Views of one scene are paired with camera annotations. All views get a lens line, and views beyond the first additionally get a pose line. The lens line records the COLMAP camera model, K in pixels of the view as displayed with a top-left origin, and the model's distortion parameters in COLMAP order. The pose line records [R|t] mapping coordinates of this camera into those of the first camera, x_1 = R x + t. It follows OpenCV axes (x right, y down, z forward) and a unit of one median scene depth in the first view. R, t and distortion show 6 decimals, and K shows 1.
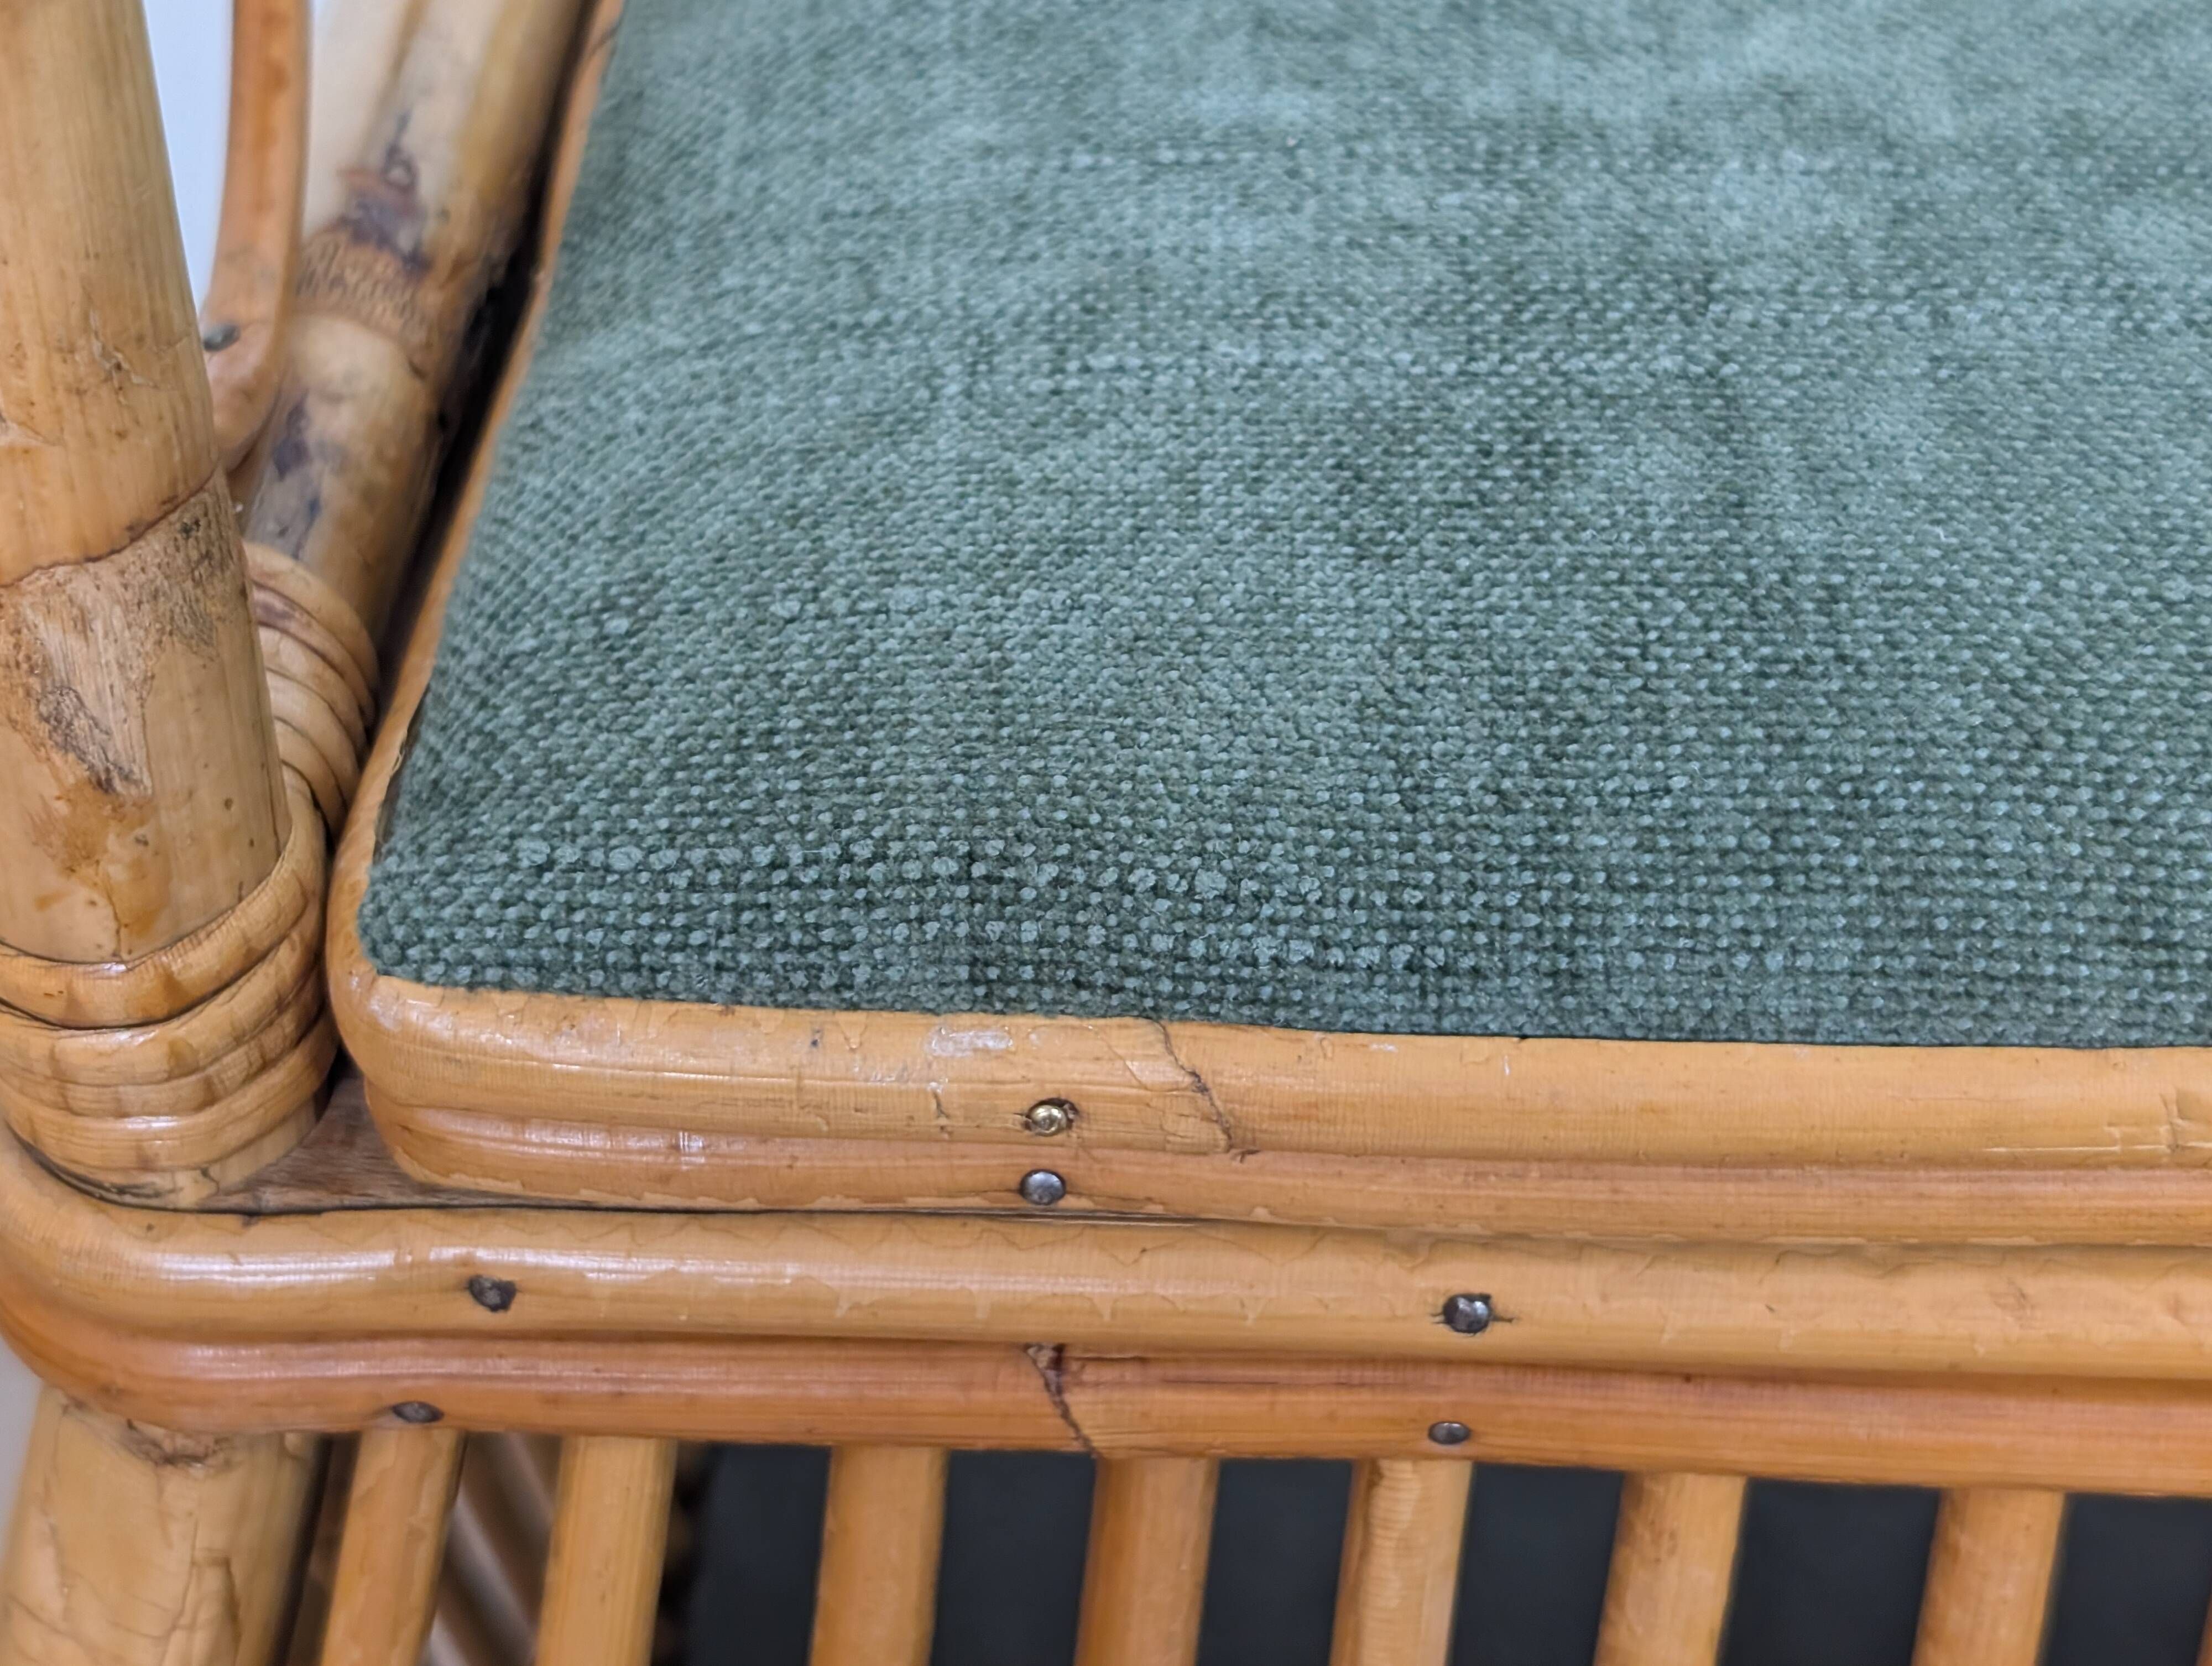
lens RADIAL K [[4024.1, 0, 1062.1], [0, 4024.1, 835.0], [0, 0, 1]] dist [0.181262, 0.000000]
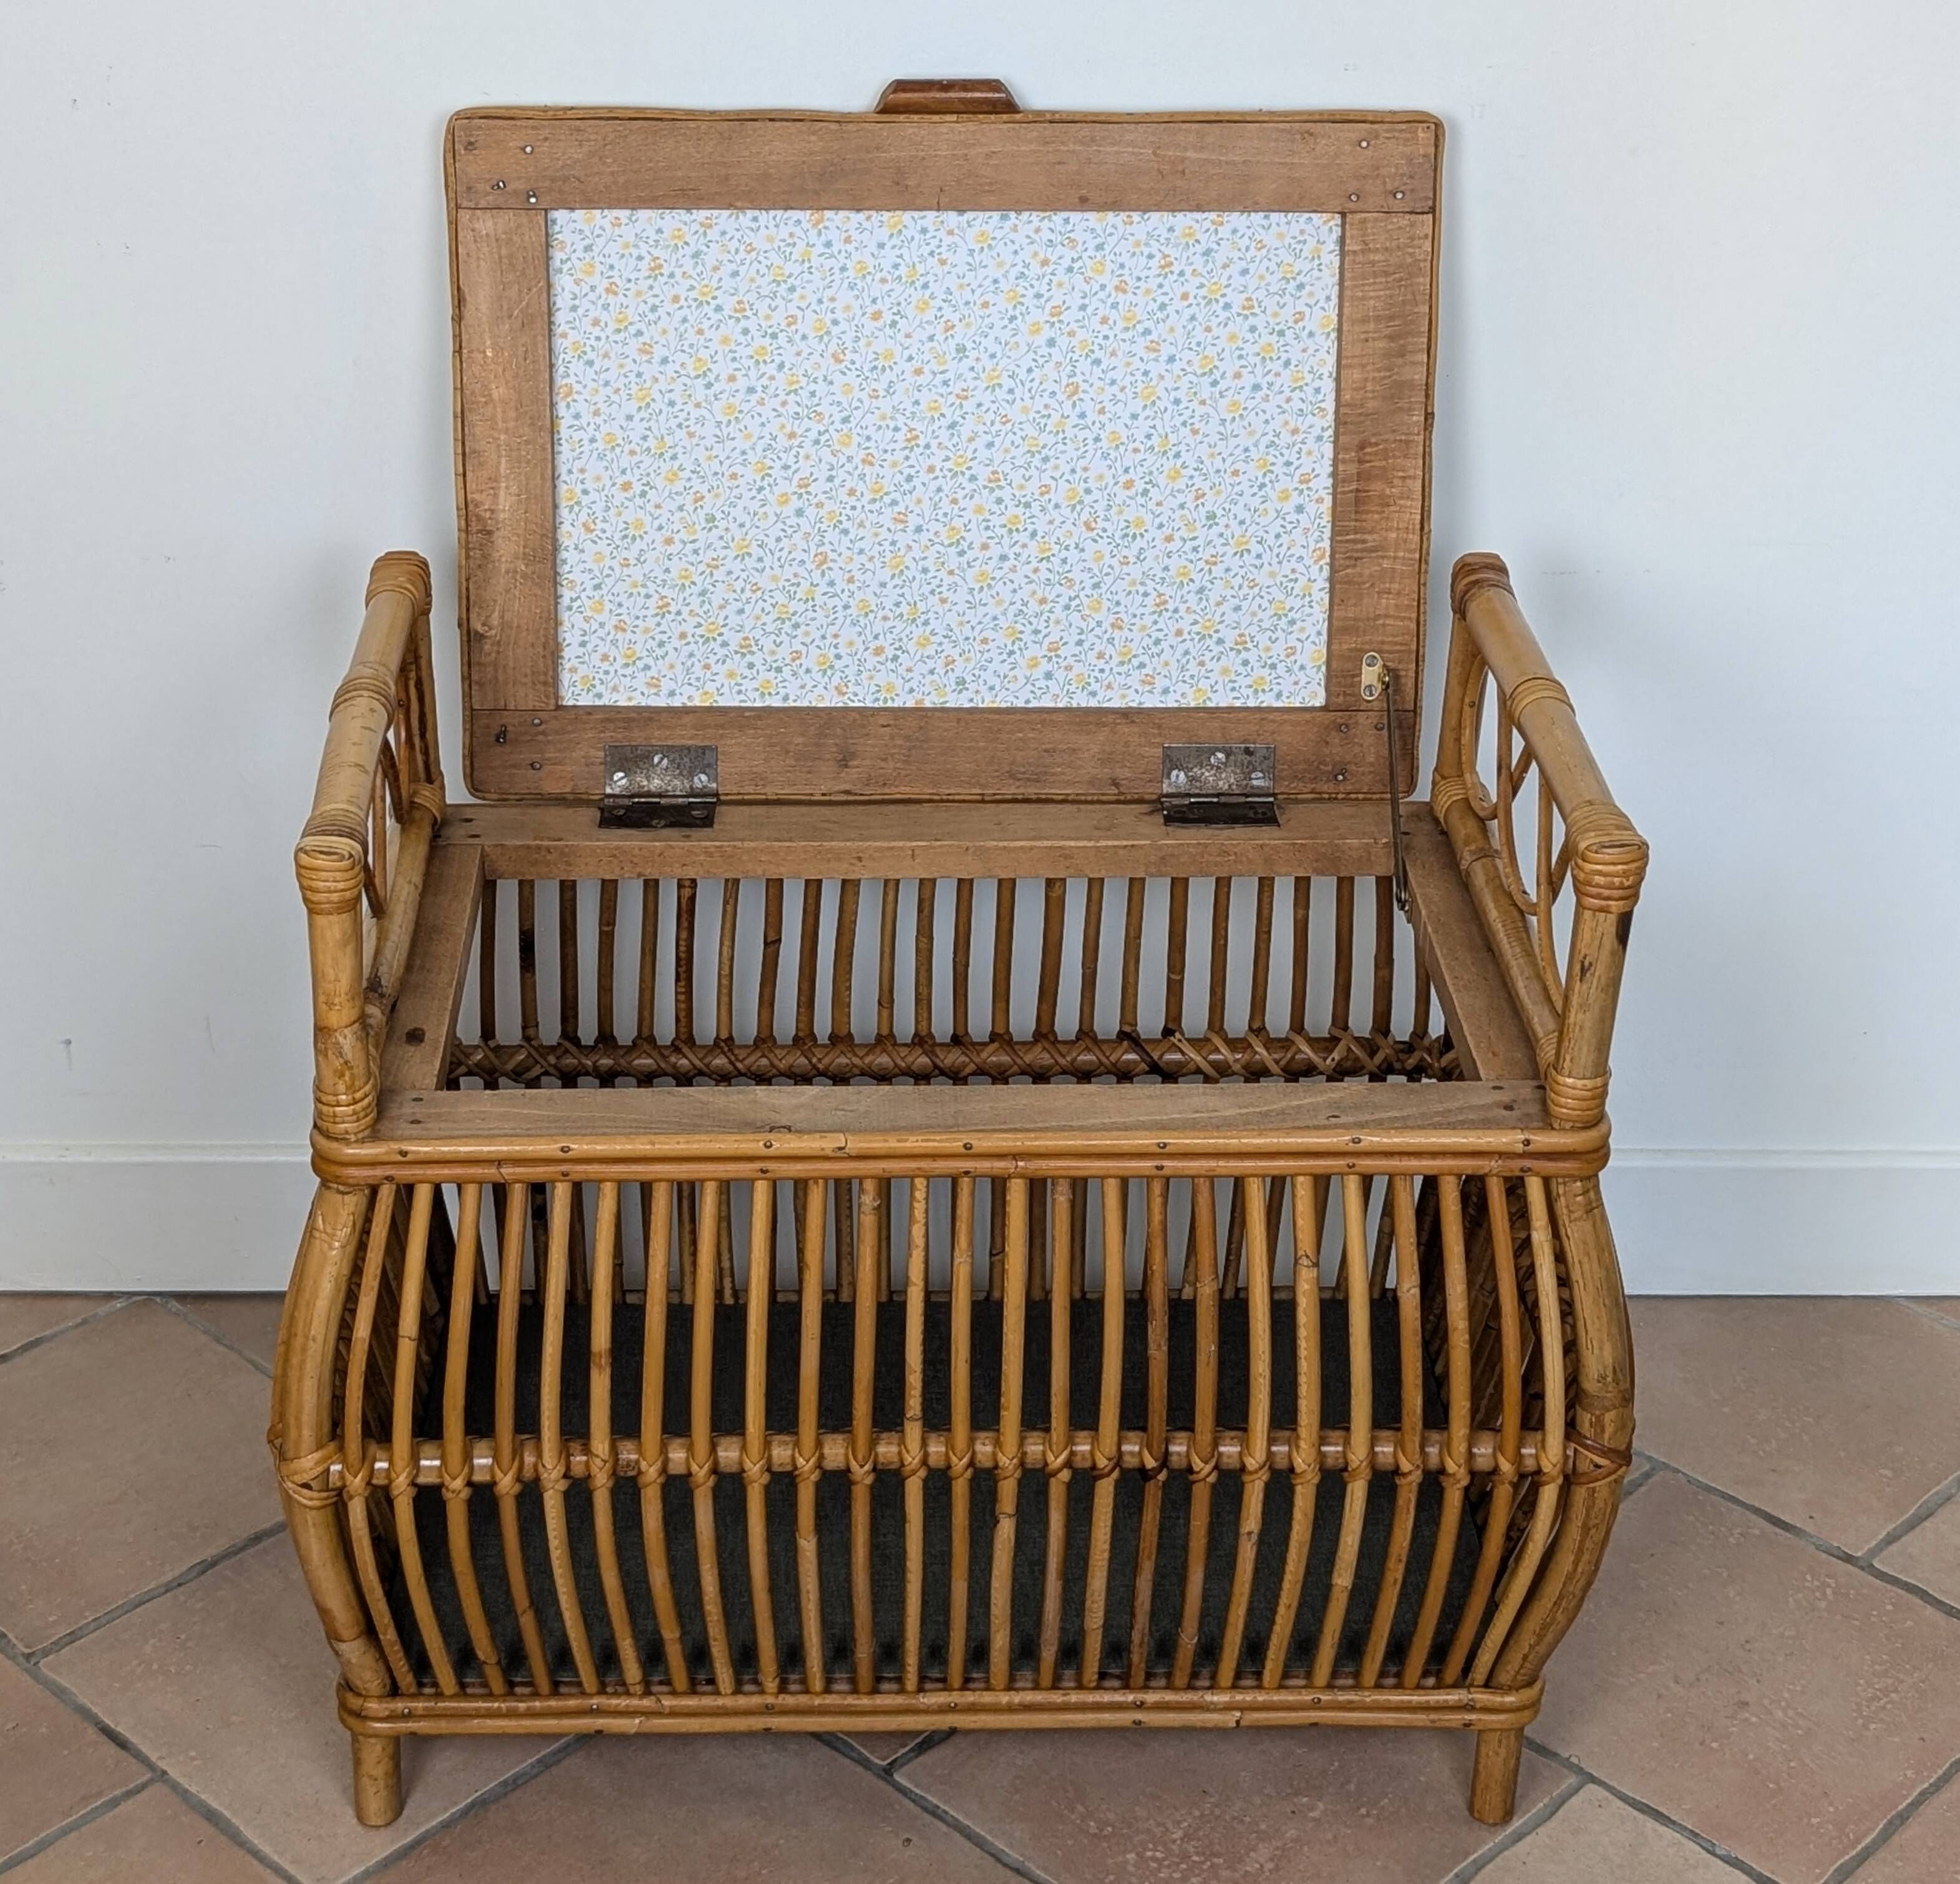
lens RADIAL K [[3832.2, 0, 943.6], [0, 3832.2, 899.7], [0, 0, 1]] dist [0.141388, 0.000000]
pose [[0.998112, -0.025266, 0.055975, 0.370573], [0.037081, 0.974492, -0.221339, 1.096132], [-0.048955, 0.222997, 0.973589, -4.952856]]
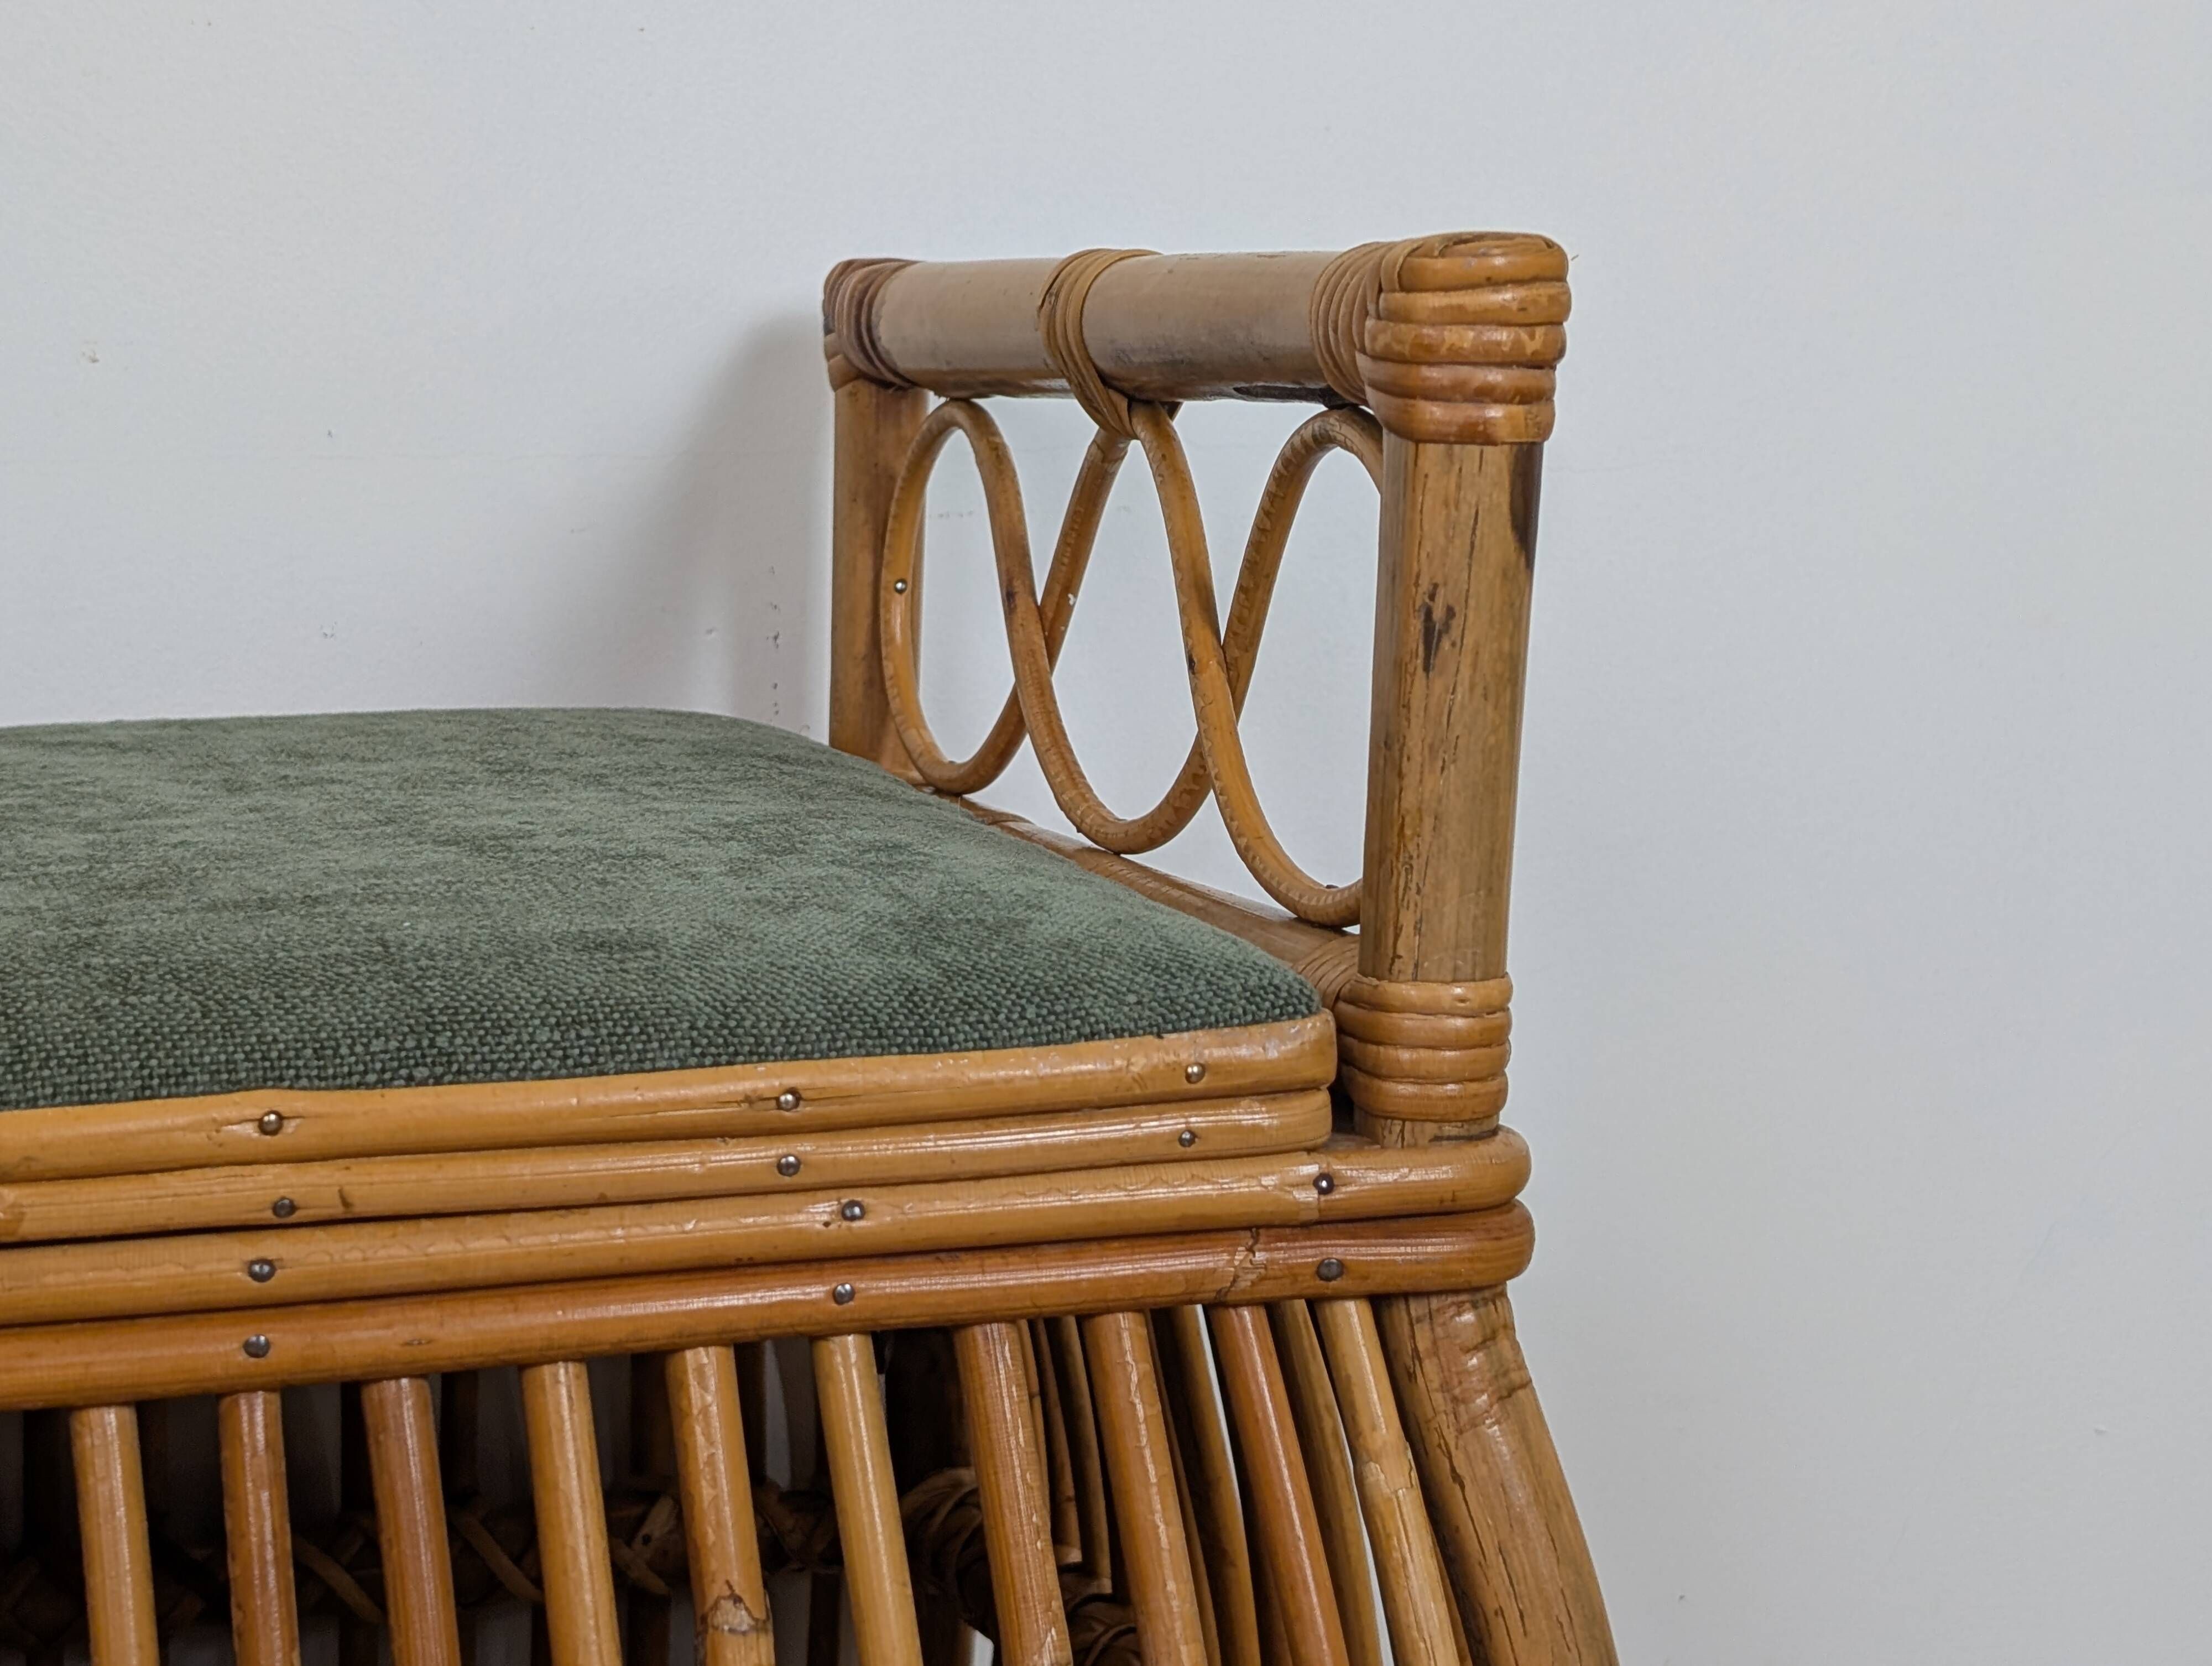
lens RADIAL K [[4024.1, 0, 1087.8], [0, 4024.1, 836.3], [0, 0, 1]] dist [0.181262, 0.000000]
pose [[0.936837, -0.047405, 0.346538, 0.736558], [0.227614, 0.834904, -0.501125, 1.083246], [-0.265570, 0.548350, 0.792960, -0.832593]]
